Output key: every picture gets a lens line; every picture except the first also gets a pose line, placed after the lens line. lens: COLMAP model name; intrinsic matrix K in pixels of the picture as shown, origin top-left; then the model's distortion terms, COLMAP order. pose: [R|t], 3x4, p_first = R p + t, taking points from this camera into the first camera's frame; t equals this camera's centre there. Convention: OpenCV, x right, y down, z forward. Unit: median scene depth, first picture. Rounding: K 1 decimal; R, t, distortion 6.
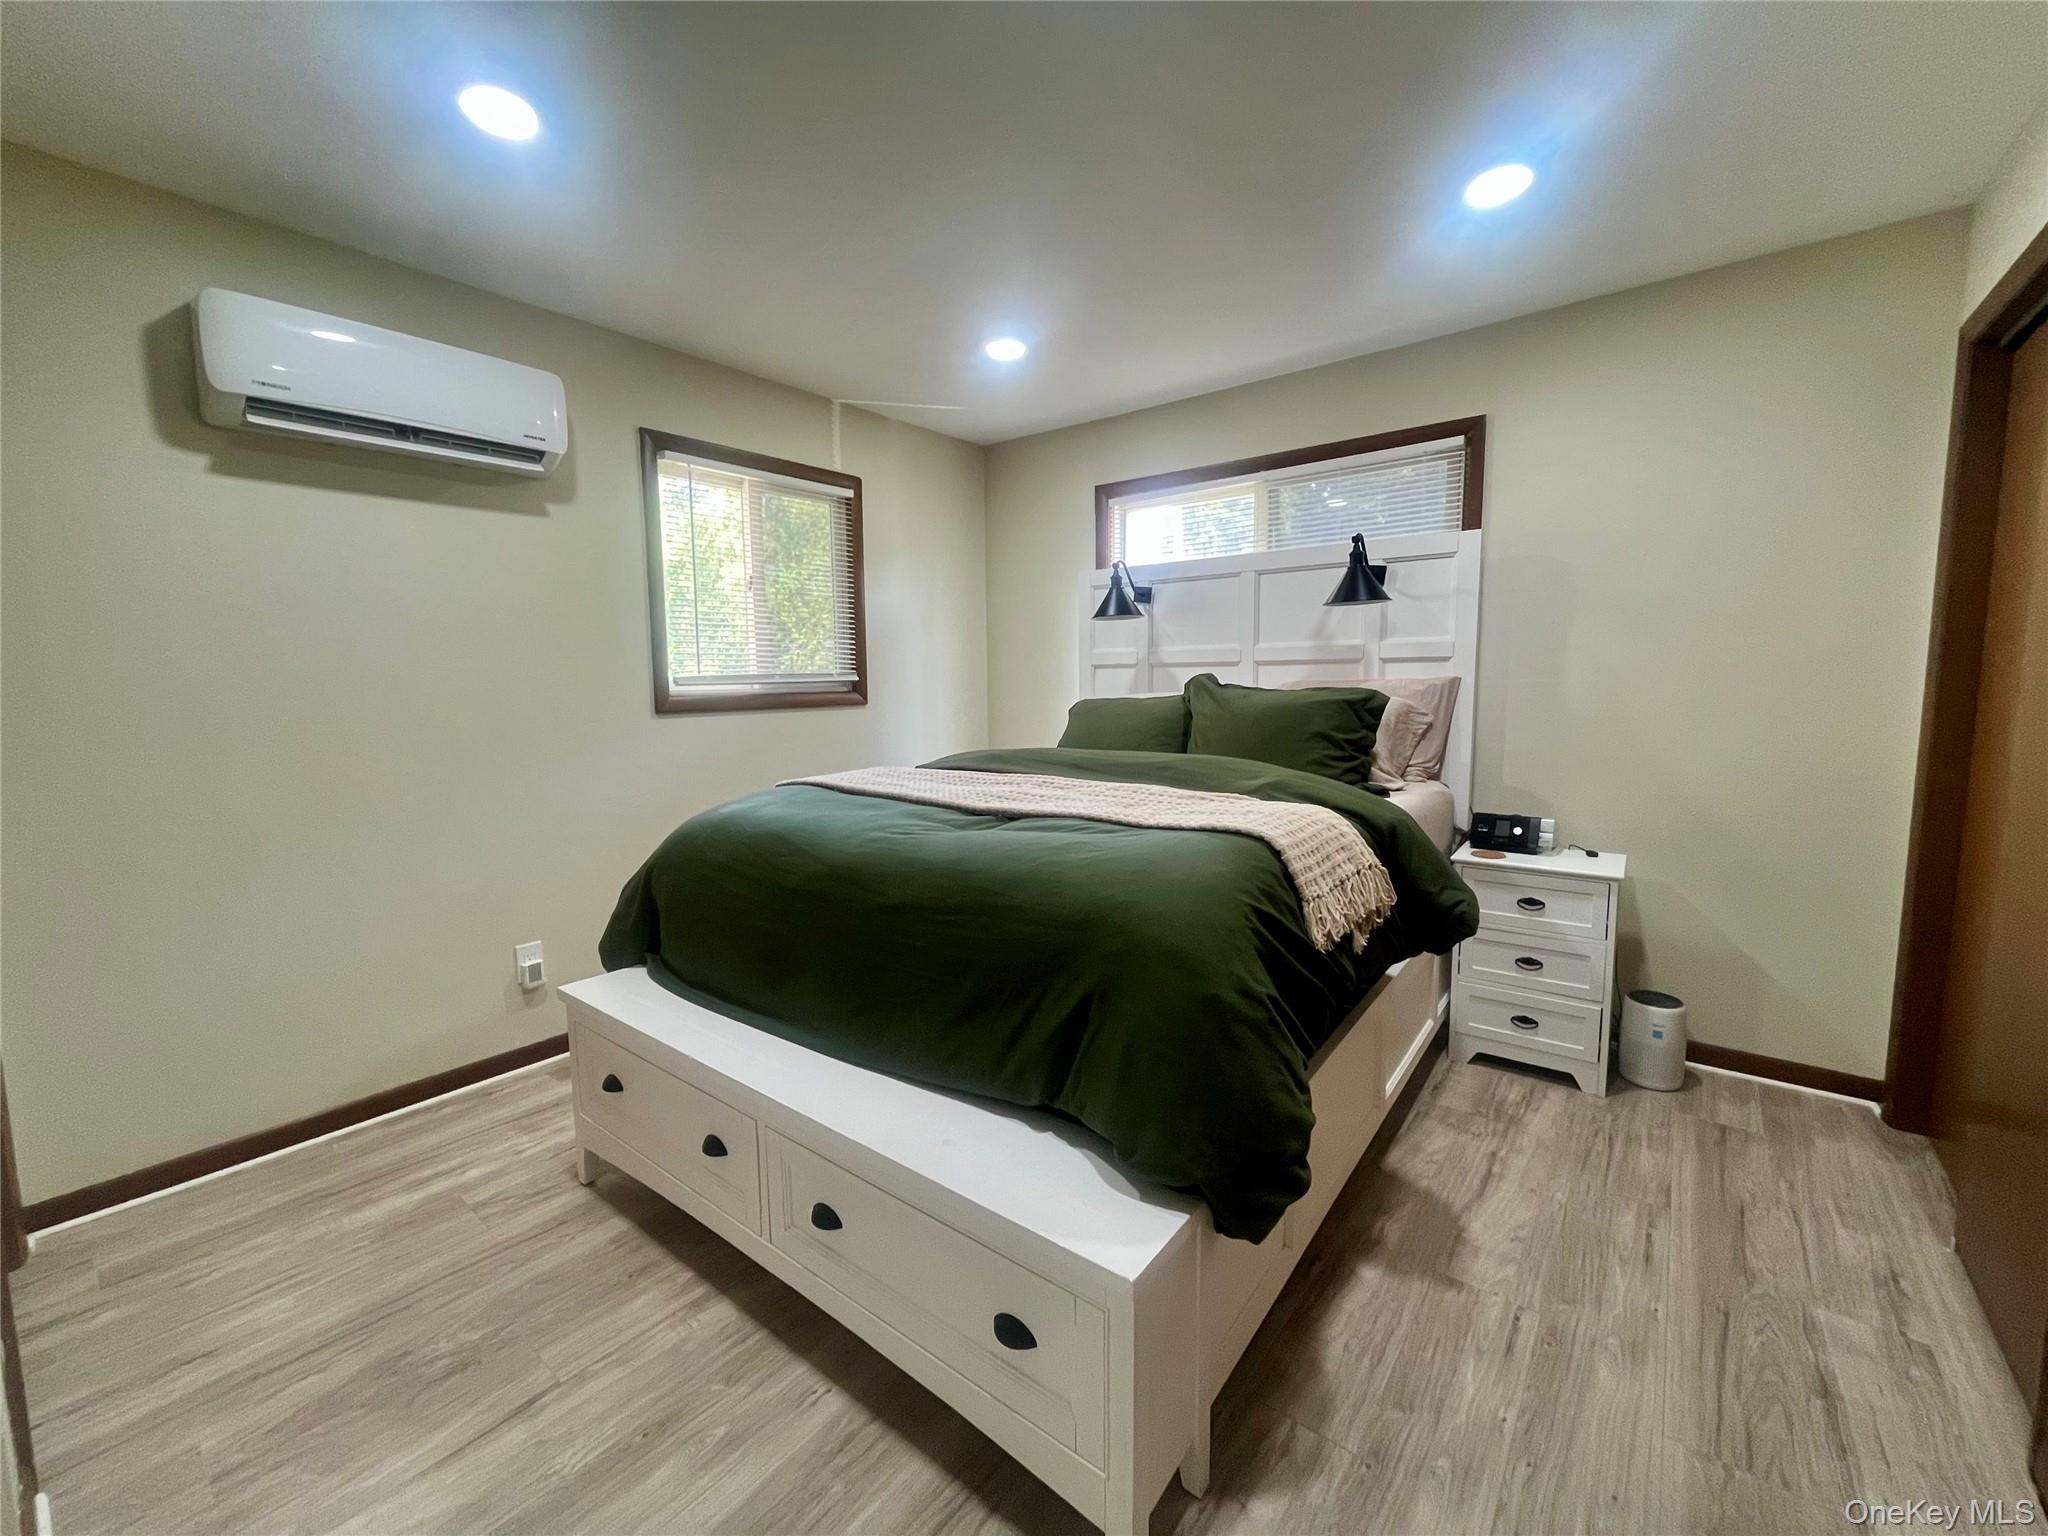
lens RADIAL K [[824.7, 0, 1007.2], [0, 824.7, 763.9], [0, 0, 1]] dist [-0.003003, 0.000409]
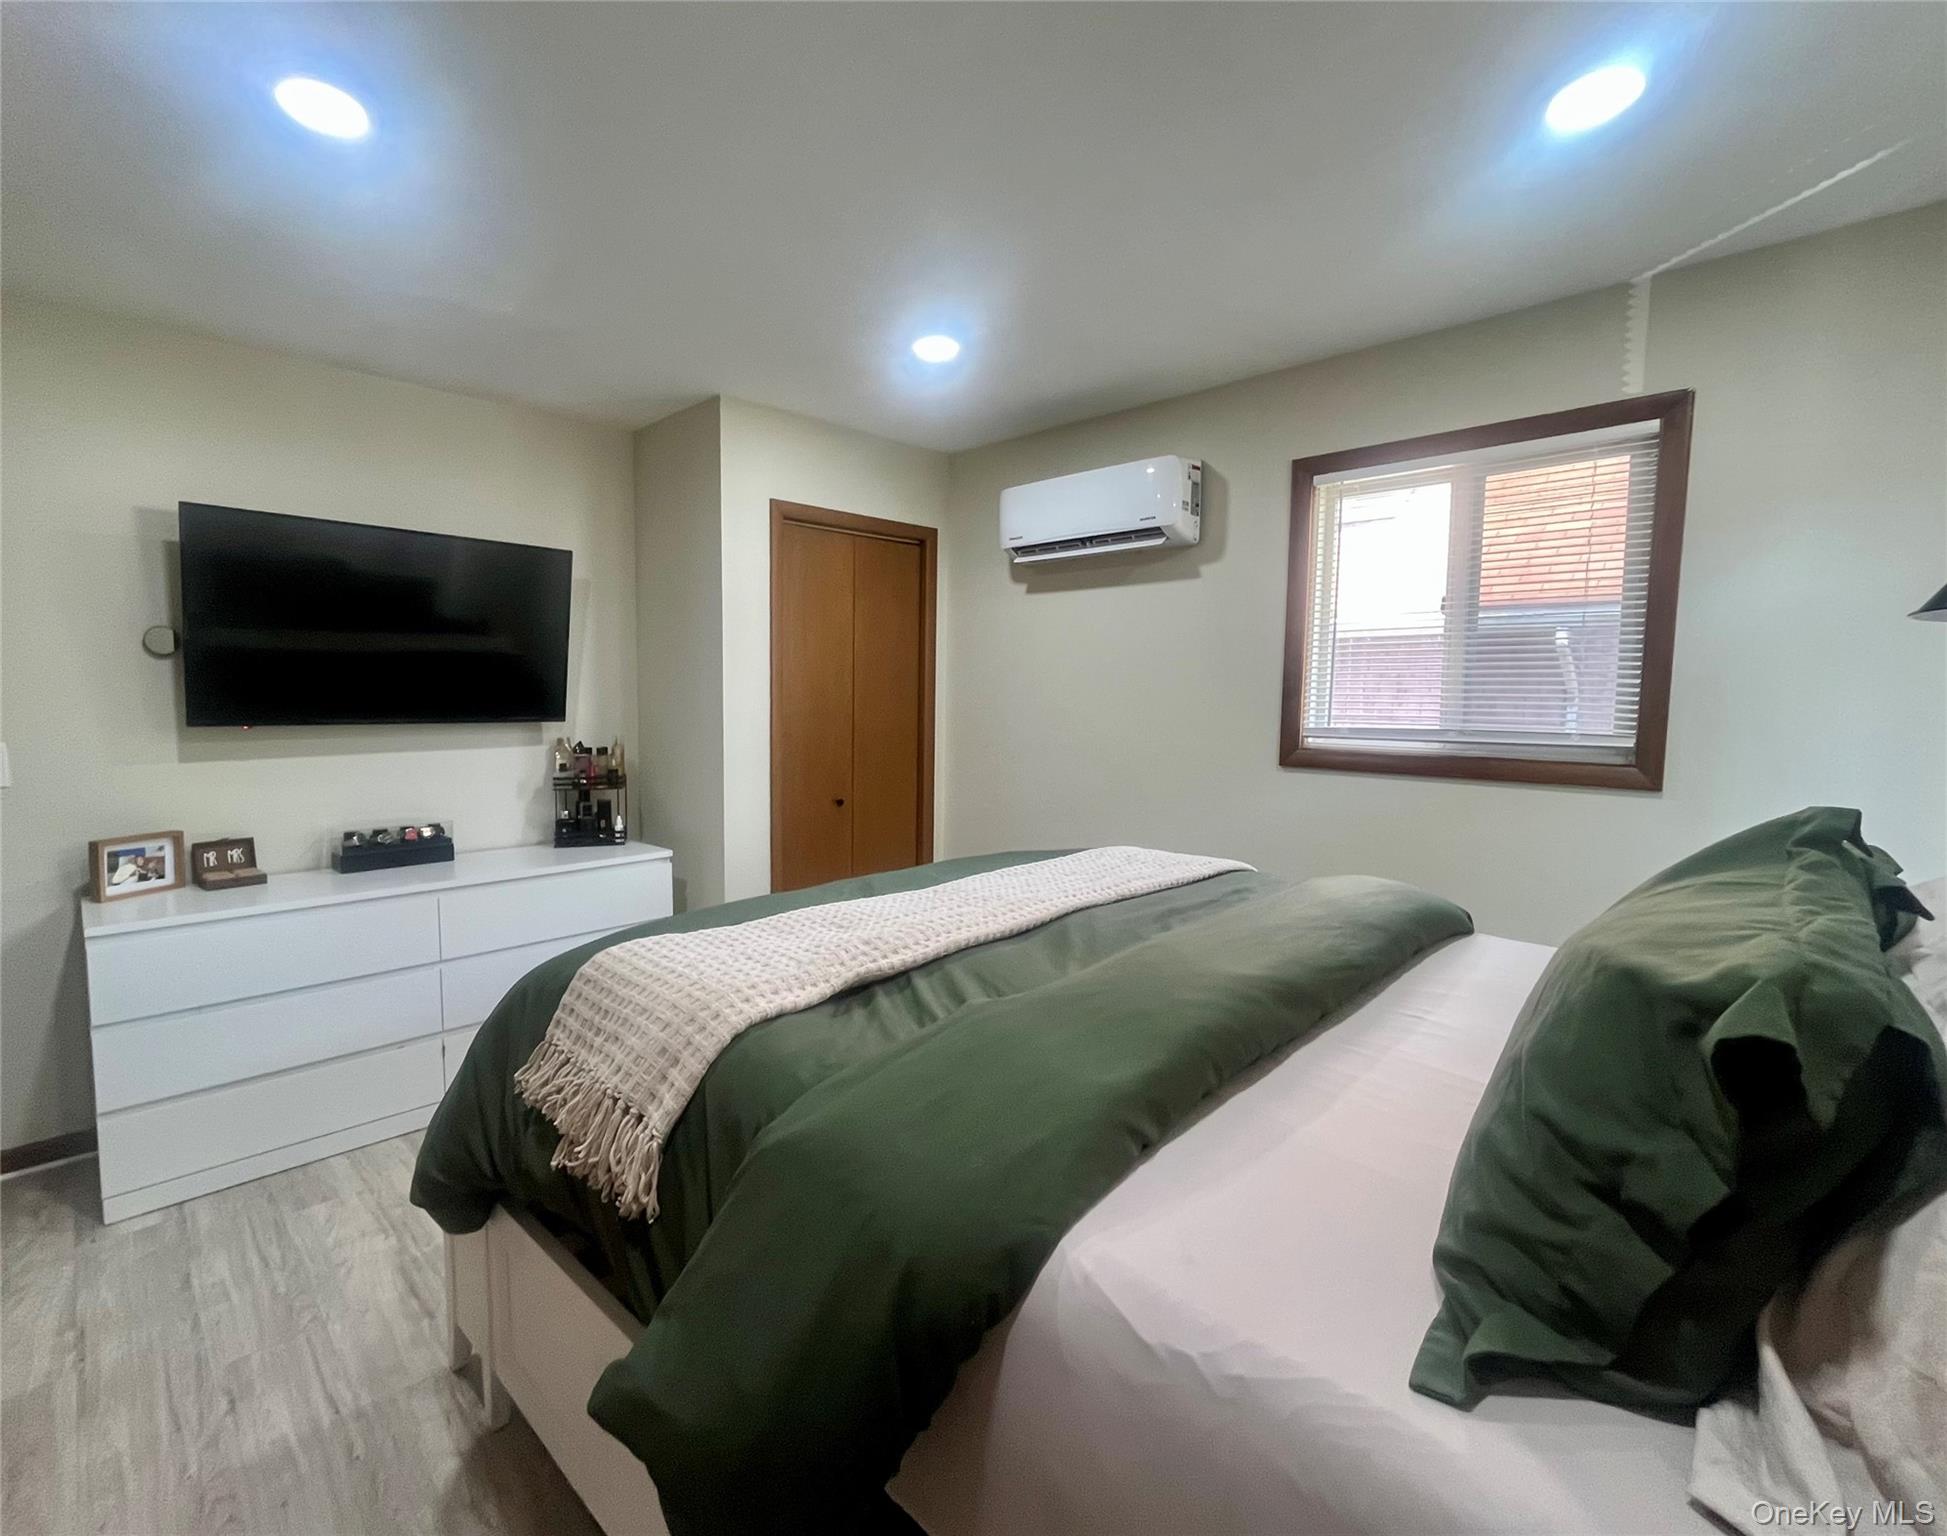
lens RADIAL K [[875.3, 0, 958.6], [0, 875.3, 761.6], [0, 0, 1]] dist [-0.004160, 0.002030]
pose [[-0.089457, 0.095555, -0.991396, 0.894966], [-0.112019, 0.988106, 0.105346, -0.196583], [0.989671, 0.120479, -0.077689, 1.095545]]
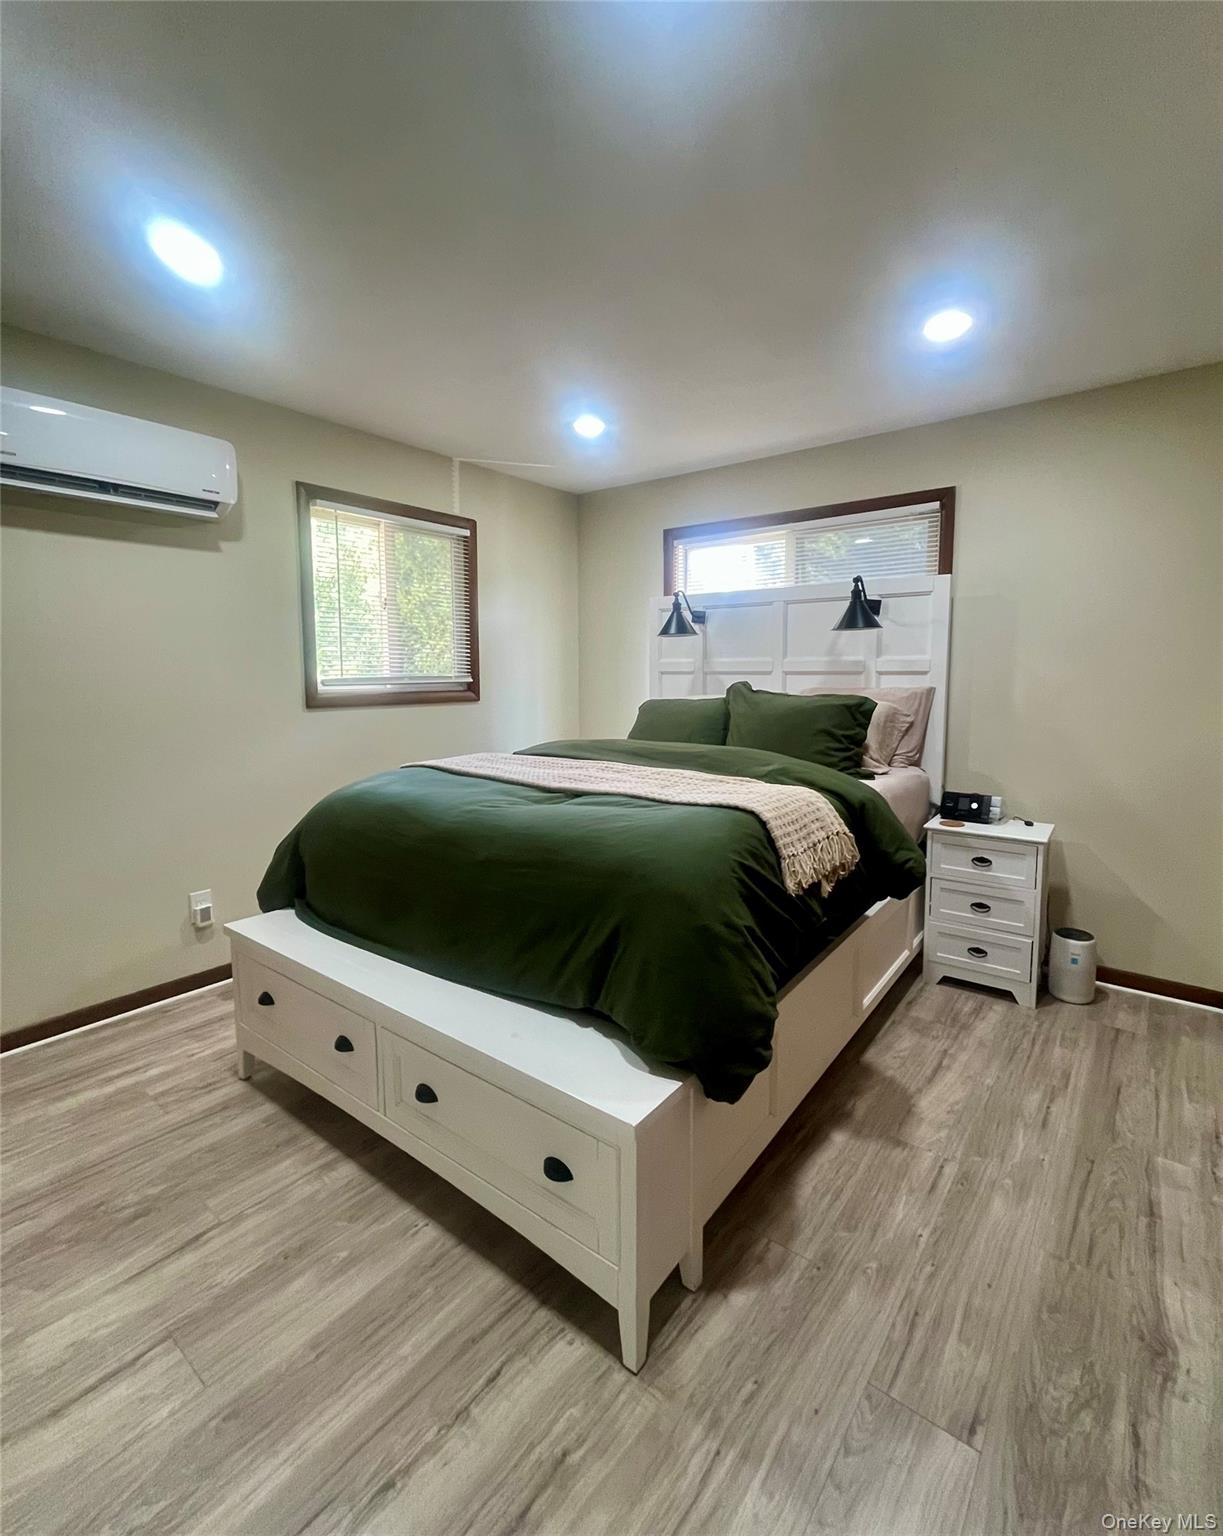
lens RADIAL K [[690.6, 0, 636.2], [0, 690.6, 739.1], [0, 0, 1]] dist [-0.004160, 0.002030]
pose [[0.999284, 0.008776, 0.036813, 0.056396], [-0.008494, 0.999933, -0.007828, -0.015593], [-0.036879, 0.007510, 0.999292, -0.102653]]
